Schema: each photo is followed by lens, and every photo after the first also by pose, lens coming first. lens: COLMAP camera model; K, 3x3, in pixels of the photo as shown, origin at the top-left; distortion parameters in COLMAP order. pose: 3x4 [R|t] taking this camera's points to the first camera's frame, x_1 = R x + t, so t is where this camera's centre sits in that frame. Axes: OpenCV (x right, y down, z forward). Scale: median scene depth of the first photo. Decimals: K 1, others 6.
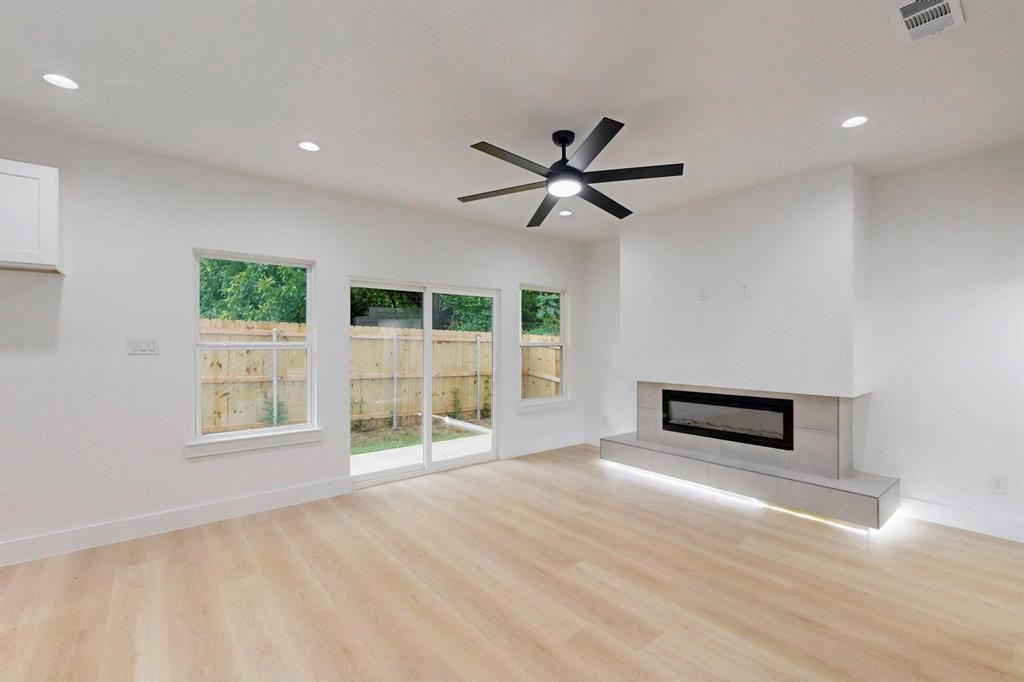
lens RADIAL K [[444.8, 0, 518.5], [0, 444.8, 342.3], [0, 0, 1]] dist [0.003068, 0.001701]
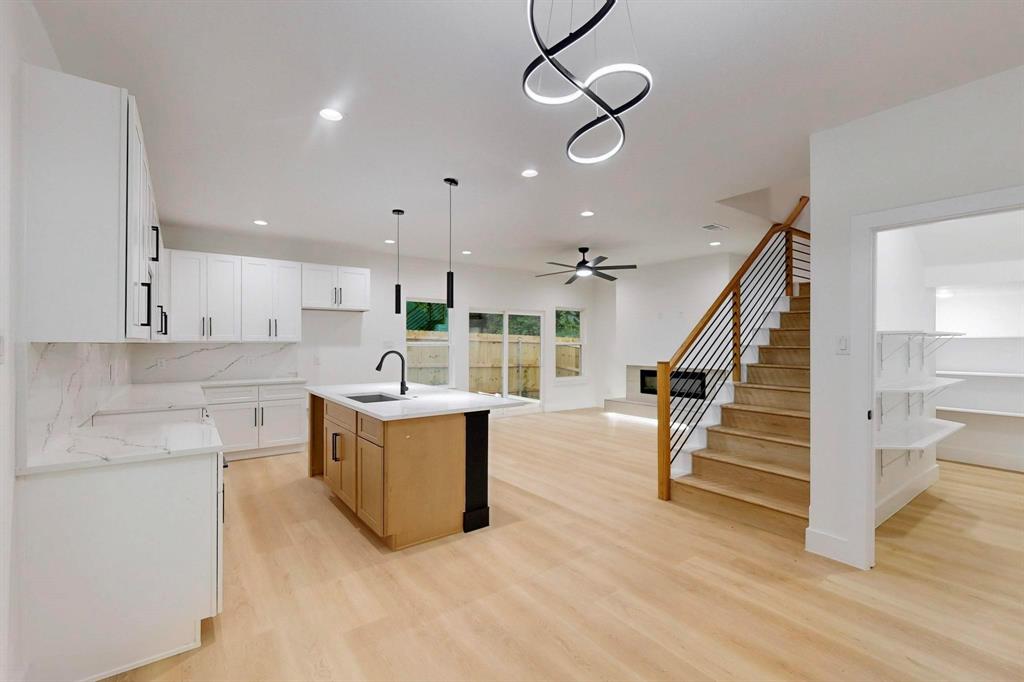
lens RADIAL K [[444.8, 0, 508.2], [0, 444.8, 344.1], [0, 0, 1]] dist [0.003068, 0.001701]
pose [[0.998384, -0.000981, -0.056823, -0.096652], [0.001107, 0.999997, 0.002191, 0.002586], [0.056820, -0.002250, 0.998382, -0.796494]]
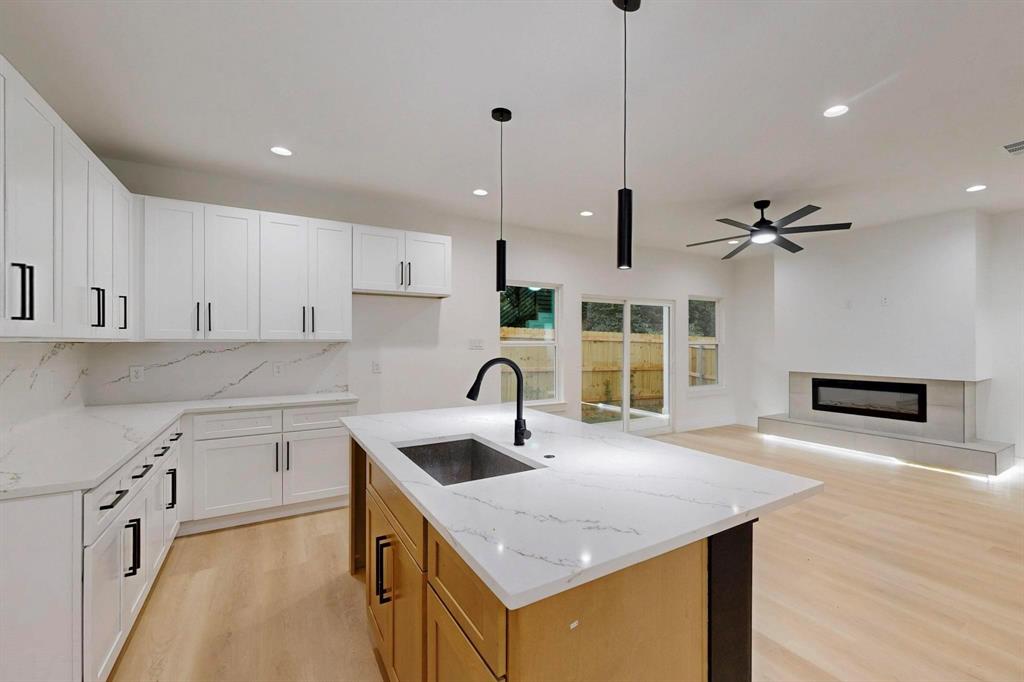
lens RADIAL K [[444.8, 0, 561.5], [0, 444.8, 341.5], [0, 0, 1]] dist [0.003068, 0.001701]
pose [[0.994099, -0.002153, -0.108454, -0.265116], [0.001962, 0.999996, -0.001867, 0.002523], [0.108458, 0.001644, 0.994100, -0.364260]]
